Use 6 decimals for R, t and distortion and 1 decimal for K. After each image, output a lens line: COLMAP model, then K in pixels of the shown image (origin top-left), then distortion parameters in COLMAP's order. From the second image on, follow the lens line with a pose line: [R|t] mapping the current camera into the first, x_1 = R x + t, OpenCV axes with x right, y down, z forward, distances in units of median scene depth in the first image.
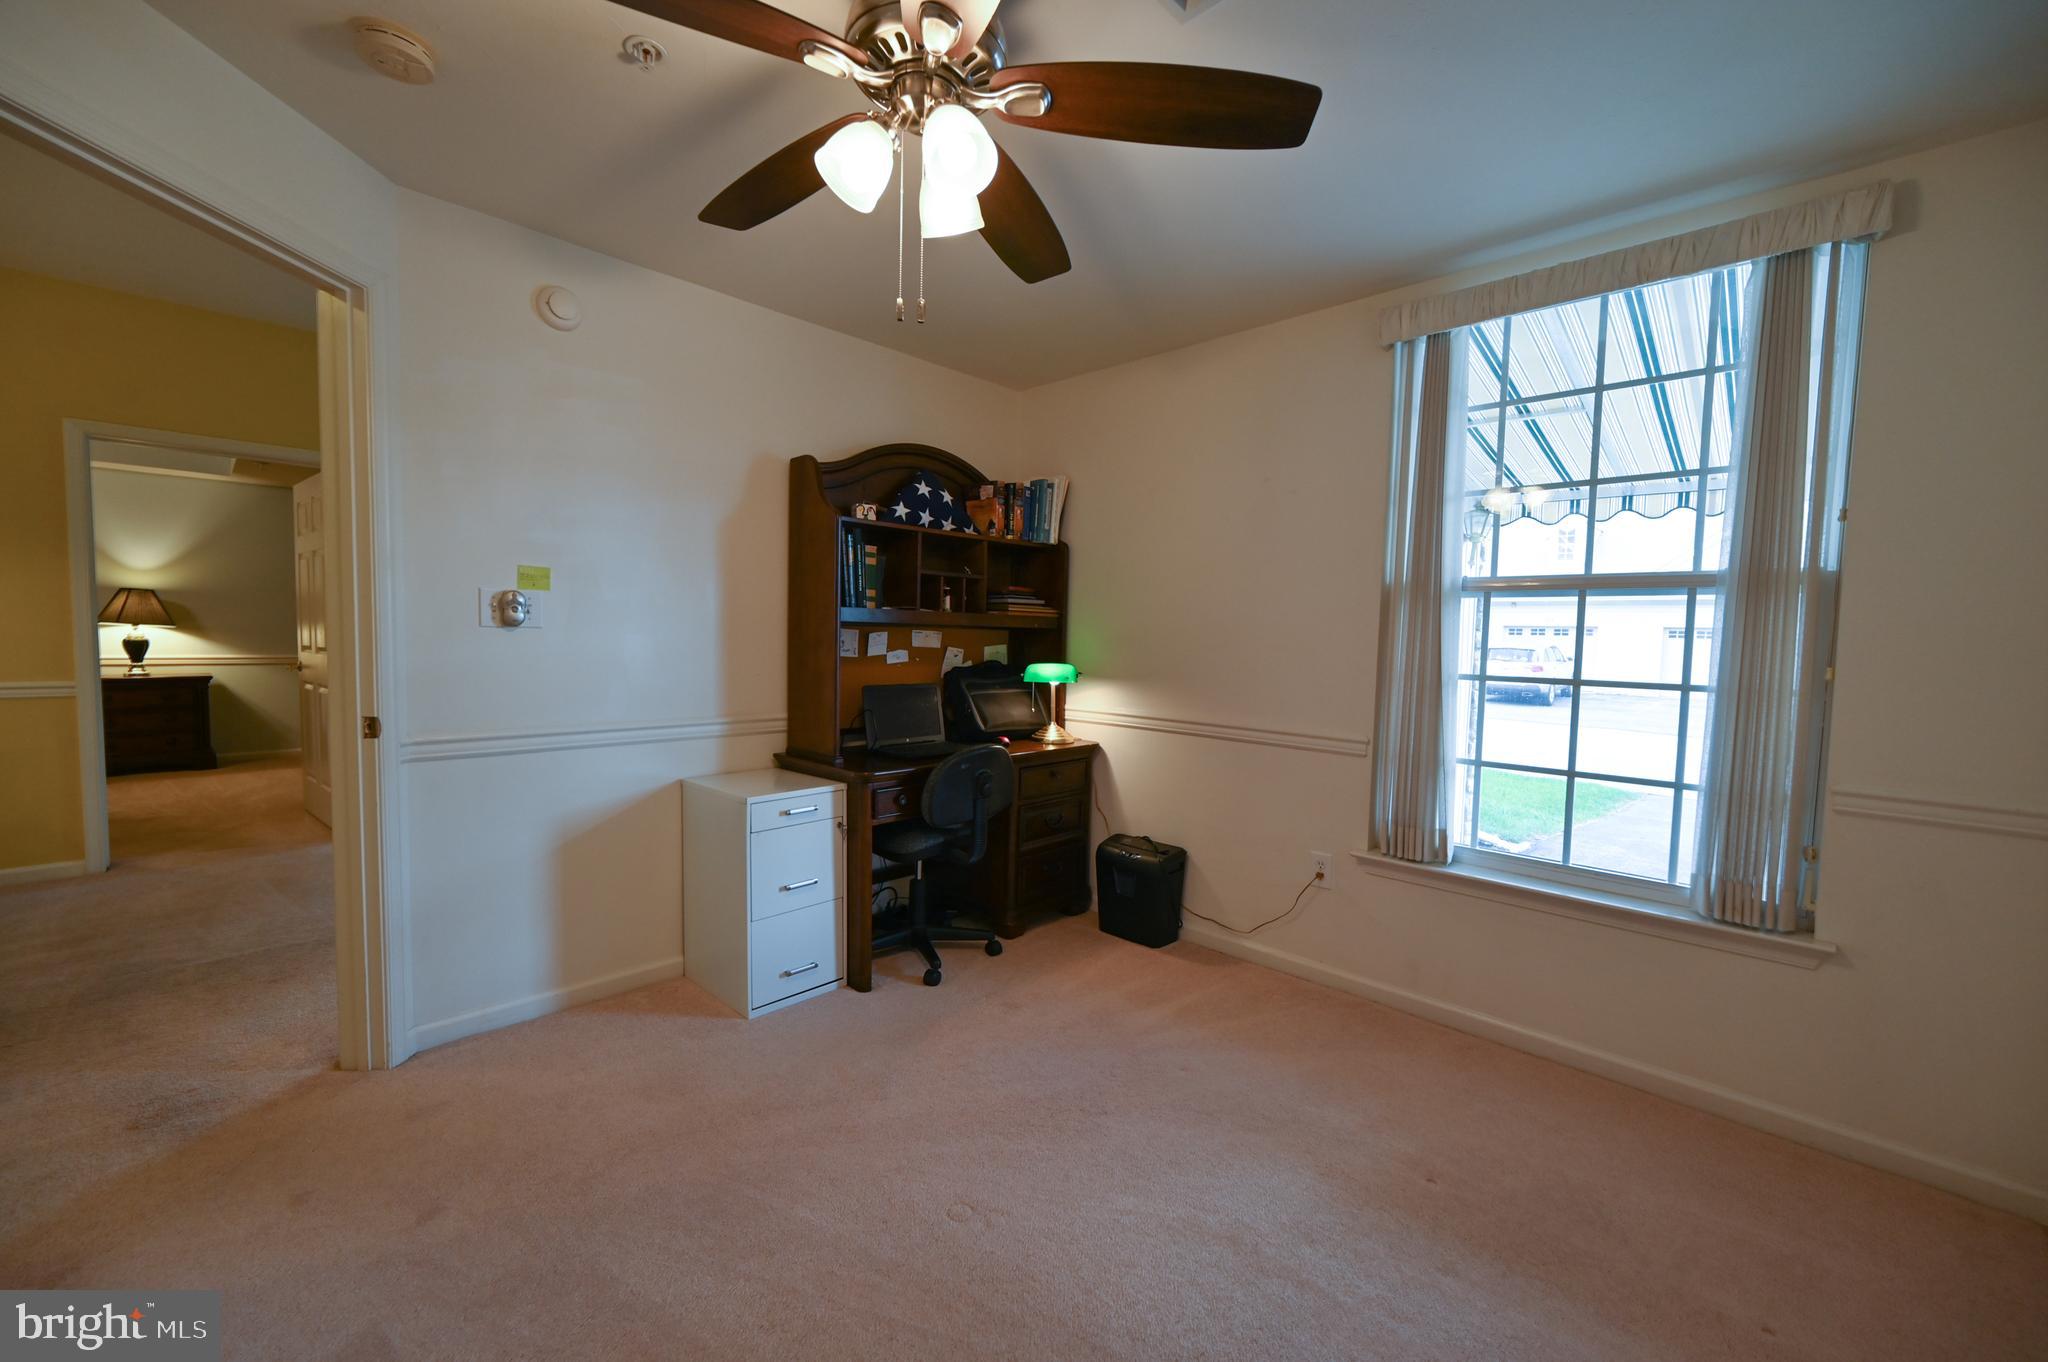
lens RADIAL K [[810.7, 0, 1024.0], [0, 810.7, 681.0], [0, 0, 1]] dist [0.002439, 0.000395]
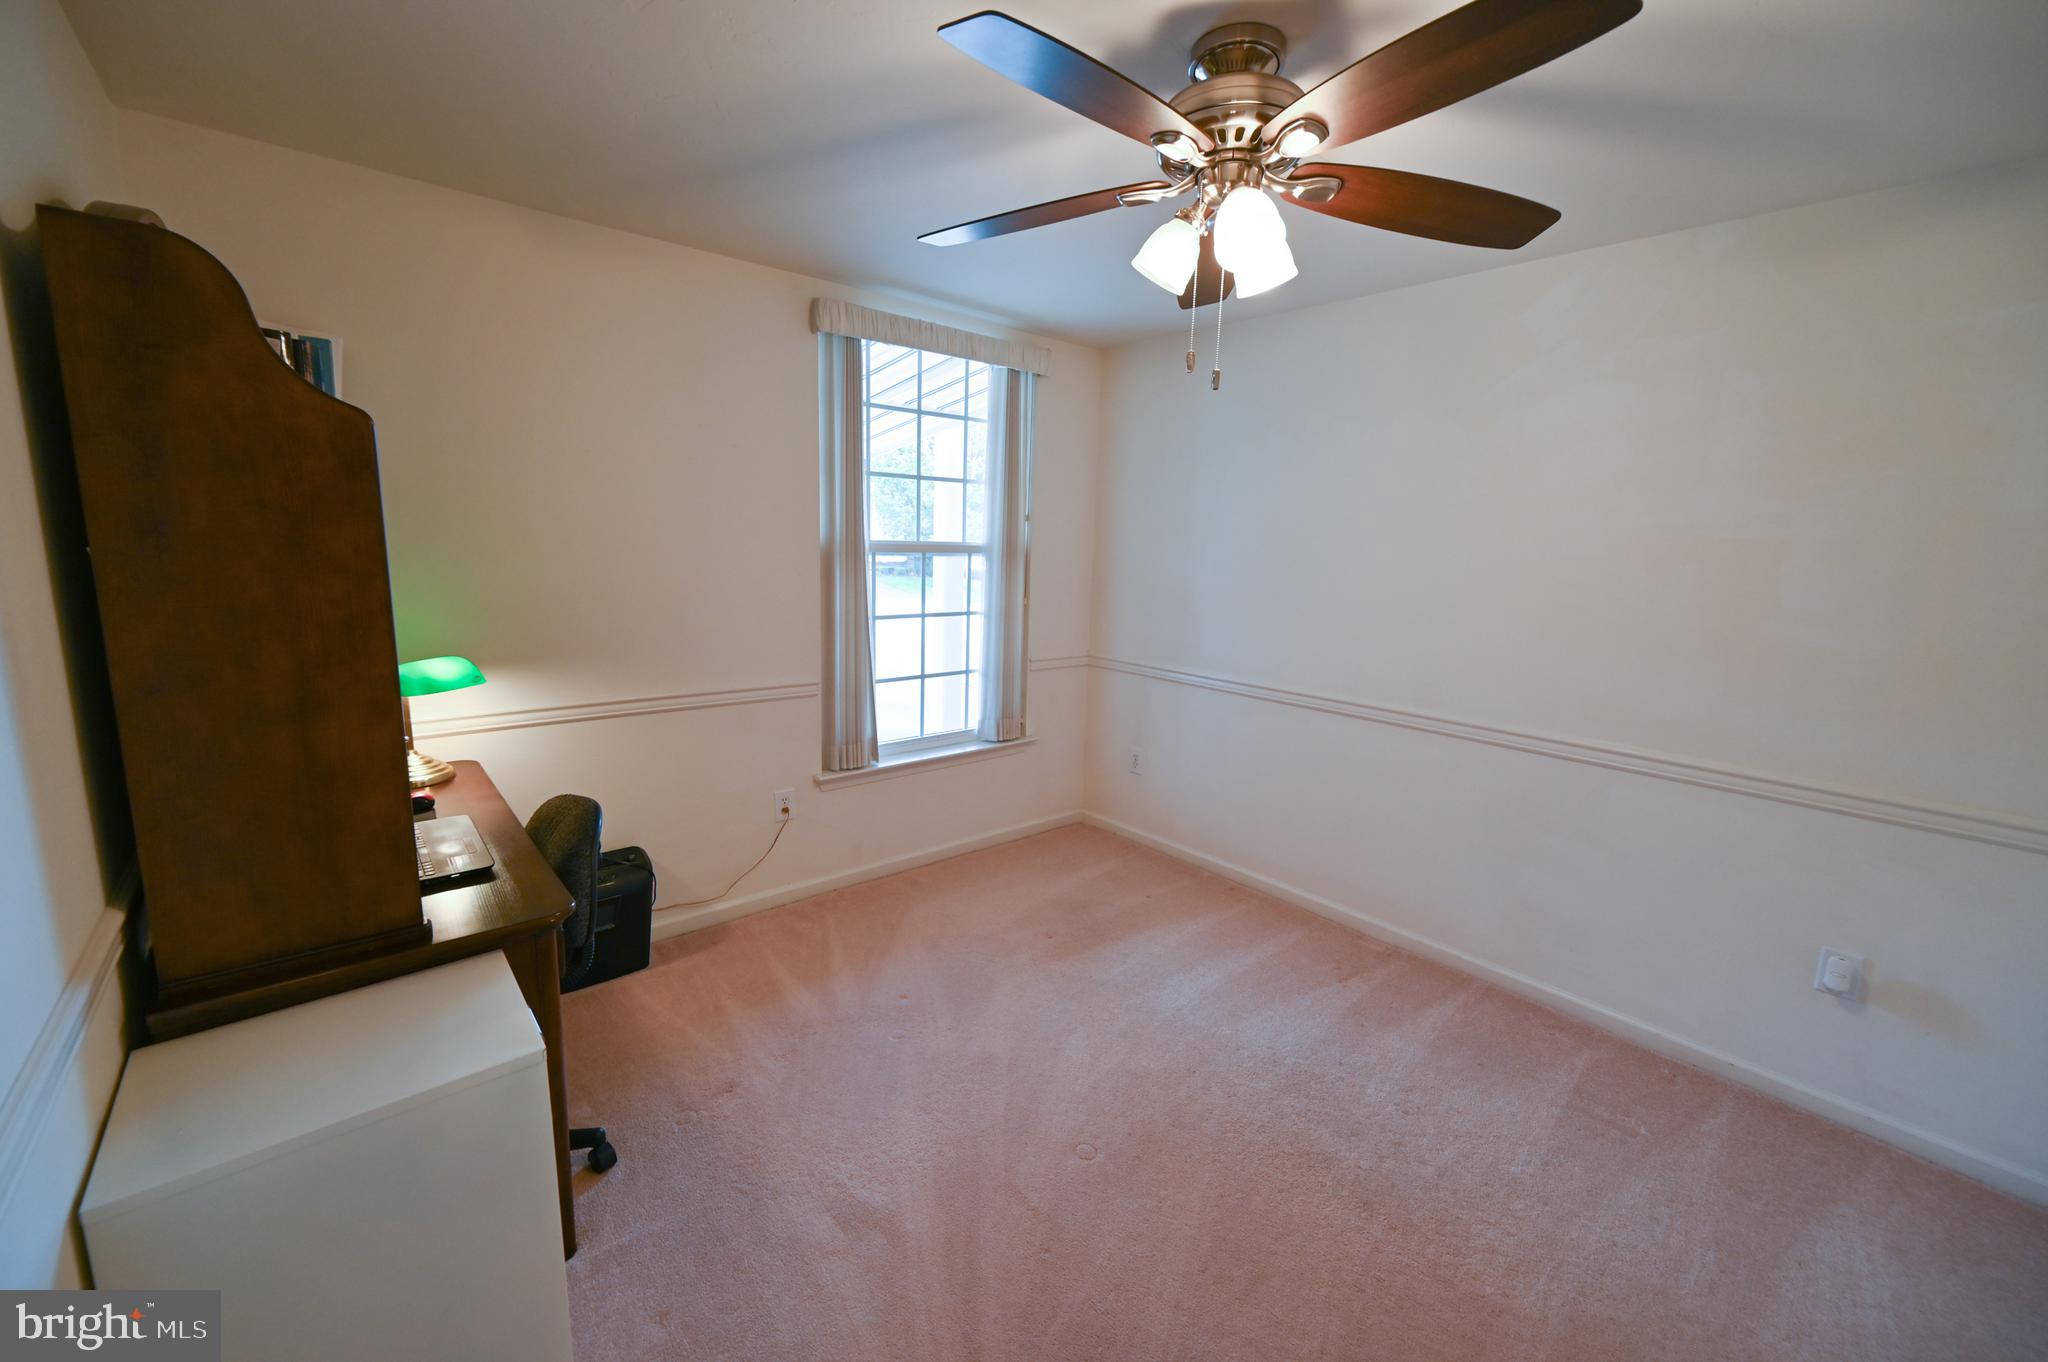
lens RADIAL K [[808.3, 0, 1010.9], [0, 808.3, 685.7], [0, 0, 1]] dist [0.001557, 0.000324]
pose [[0.095162, -0.182828, 0.978529, -0.641944], [0.045417, 0.982763, 0.179202, -0.107127], [-0.994425, 0.027389, 0.101825, 0.578763]]
